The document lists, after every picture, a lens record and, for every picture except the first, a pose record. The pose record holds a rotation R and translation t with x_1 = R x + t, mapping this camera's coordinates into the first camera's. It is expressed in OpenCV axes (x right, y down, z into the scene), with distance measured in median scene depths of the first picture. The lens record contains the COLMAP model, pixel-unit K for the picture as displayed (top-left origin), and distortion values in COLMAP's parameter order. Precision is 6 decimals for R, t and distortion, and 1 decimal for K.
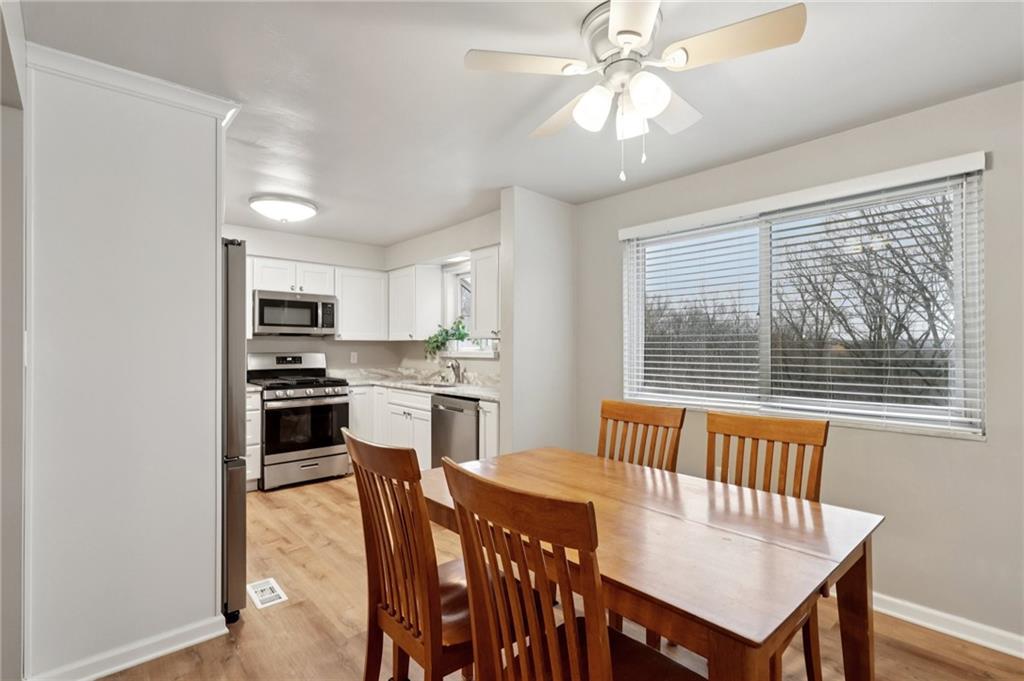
lens RADIAL K [[477.9, 0, 514.8], [0, 477.9, 342.7], [0, 0, 1]] dist [-0.005046, 0.001041]
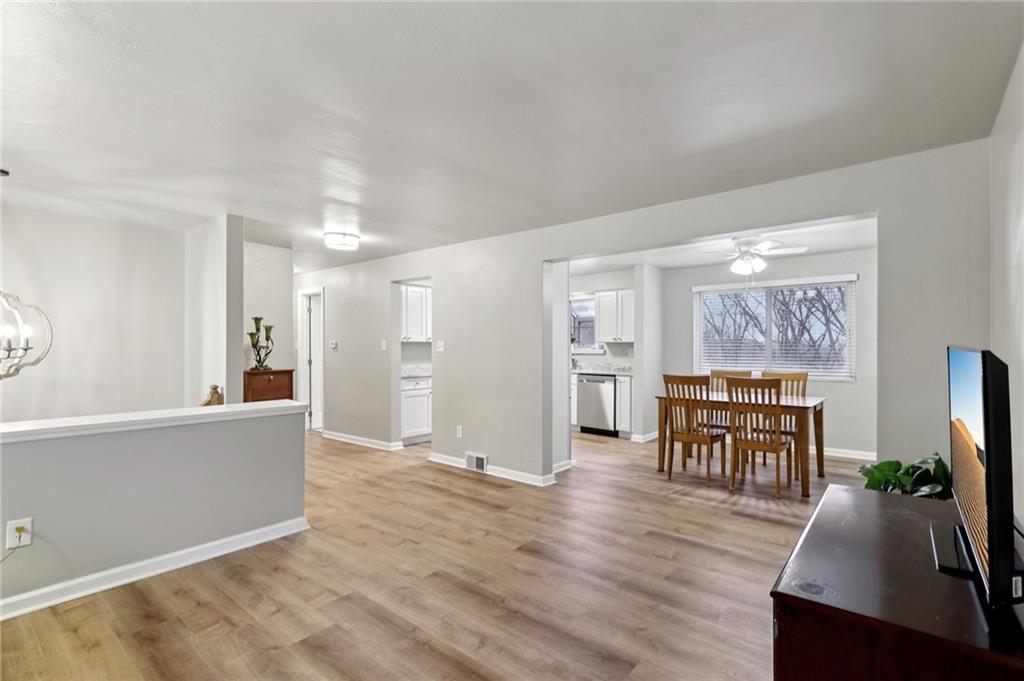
lens RADIAL K [[477.9, 0, 511.6], [0, 477.9, 344.5], [0, 0, 1]] dist [-0.005046, 0.001041]
pose [[0.990830, 0.000248, 0.135111, -0.550991], [-0.000865, 0.999989, 0.004508, -0.007110], [-0.135109, -0.004583, 0.990820, -0.593288]]
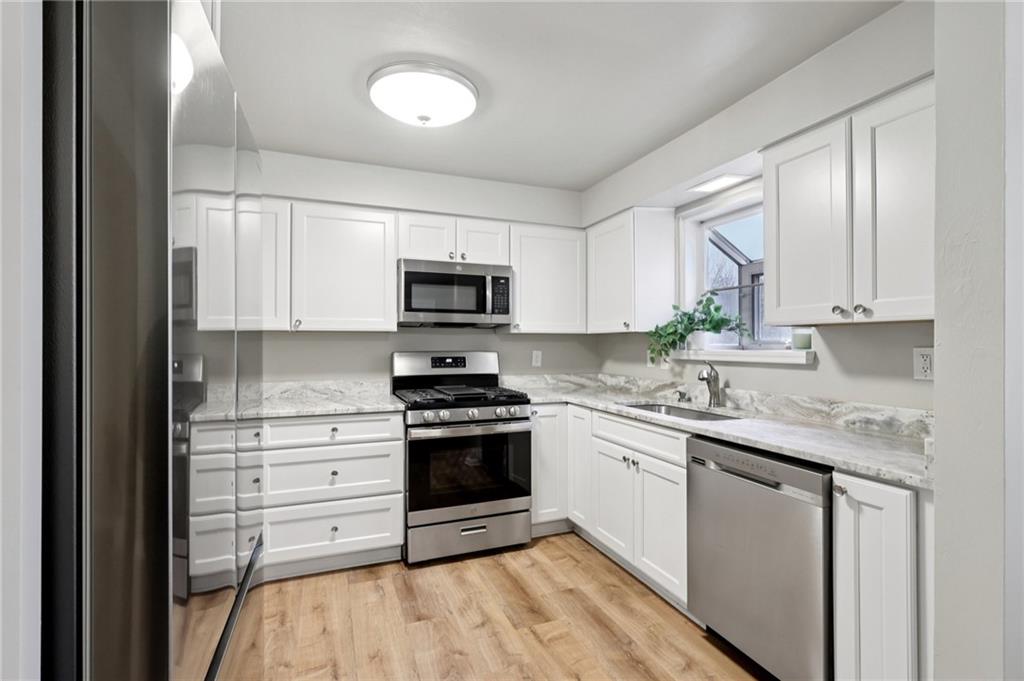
lens RADIAL K [[477.9, 0, 514.5], [0, 477.9, 340.2], [0, 0, 1]] dist [-0.005046, 0.001041]
pose [[0.936963, -0.003248, -0.349414, -0.143414], [0.003499, 0.999994, 0.000088, 0.005190], [0.349412, -0.001305, 0.936968, 0.390568]]
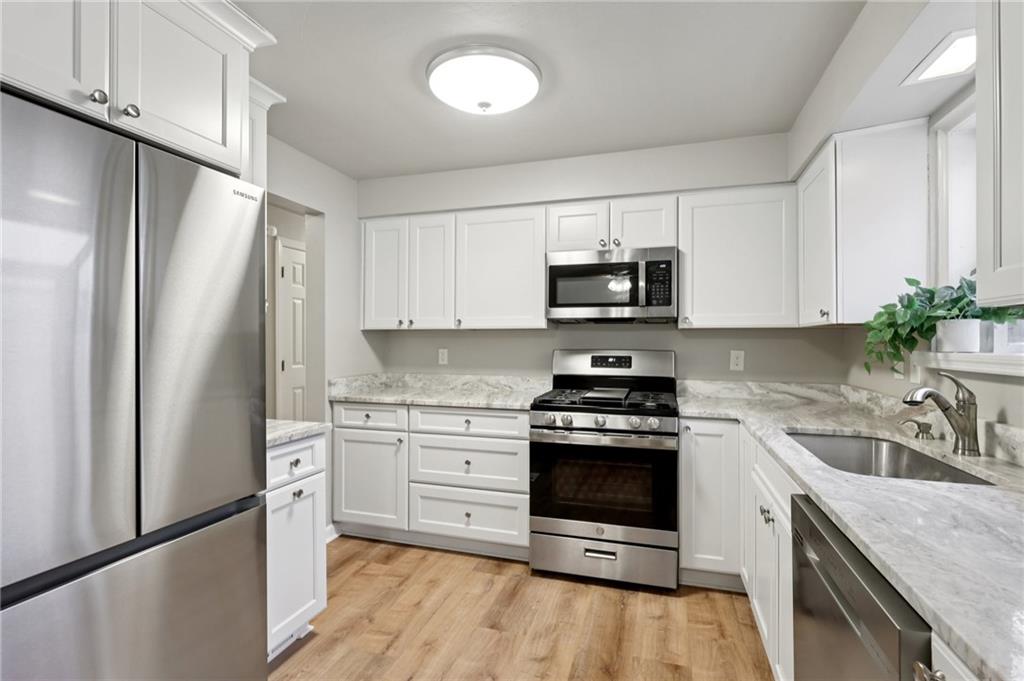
lens RADIAL K [[477.9, 0, 511.8], [0, 477.9, 340.2], [0, 0, 1]] dist [-0.005046, 0.001041]
pose [[0.500886, -0.001503, -0.865512, 0.001965], [0.005811, 0.999982, 0.001627, 0.006928], [0.865494, -0.005844, 0.500885, 0.583704]]
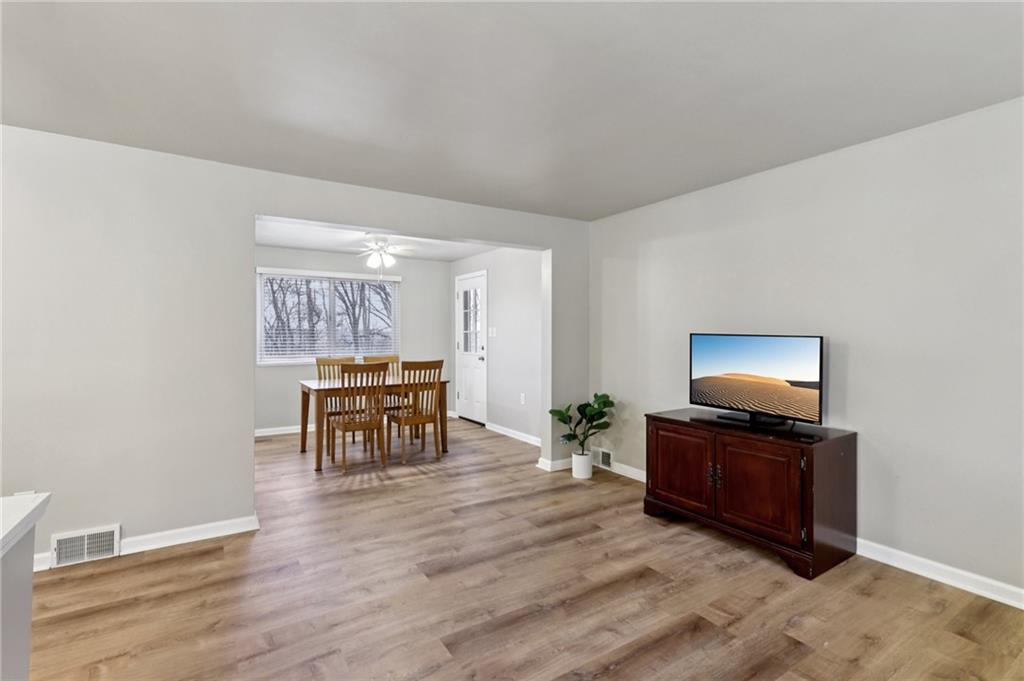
lens RADIAL K [[477.9, 0, 510.6], [0, 477.9, 336.2], [0, 0, 1]] dist [-0.005046, 0.001041]
pose [[0.175970, -0.005704, 0.984379, -0.951701], [-0.006424, 0.999955, 0.006943, -0.002749], [-0.984375, -0.007545, 0.175925, -0.153572]]
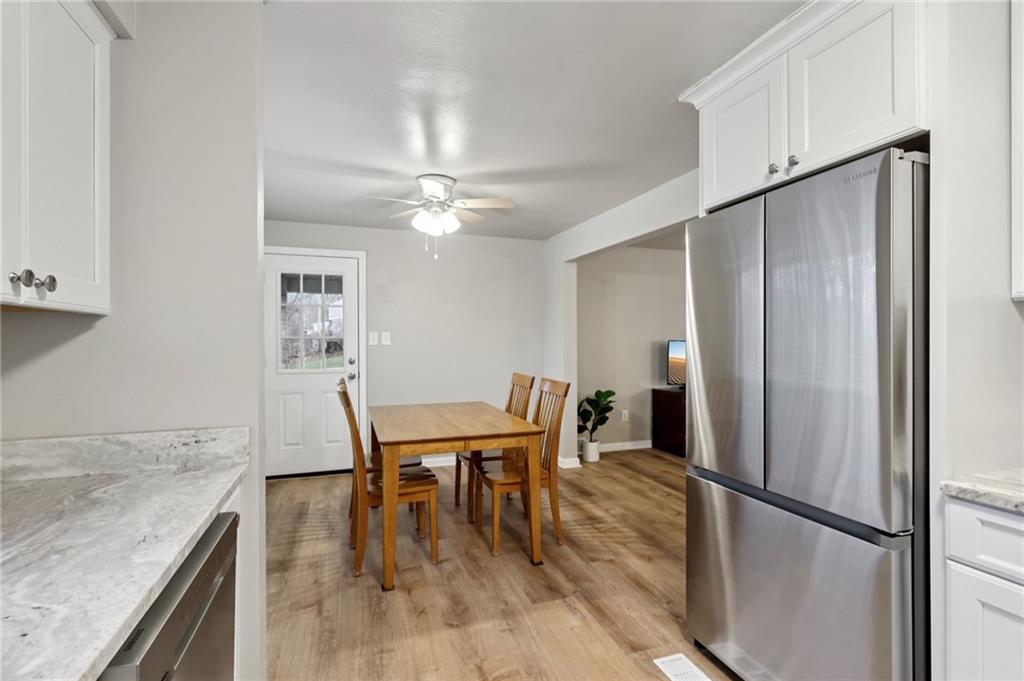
lens RADIAL K [[477.9, 0, 510.5], [0, 477.9, 343.8], [0, 0, 1]] dist [-0.005046, 0.001041]
pose [[-0.921628, -0.001452, 0.388071, -0.286695], [-0.003797, 0.999979, -0.005275, 0.009779], [-0.388055, -0.006335, -0.921614, 0.926598]]
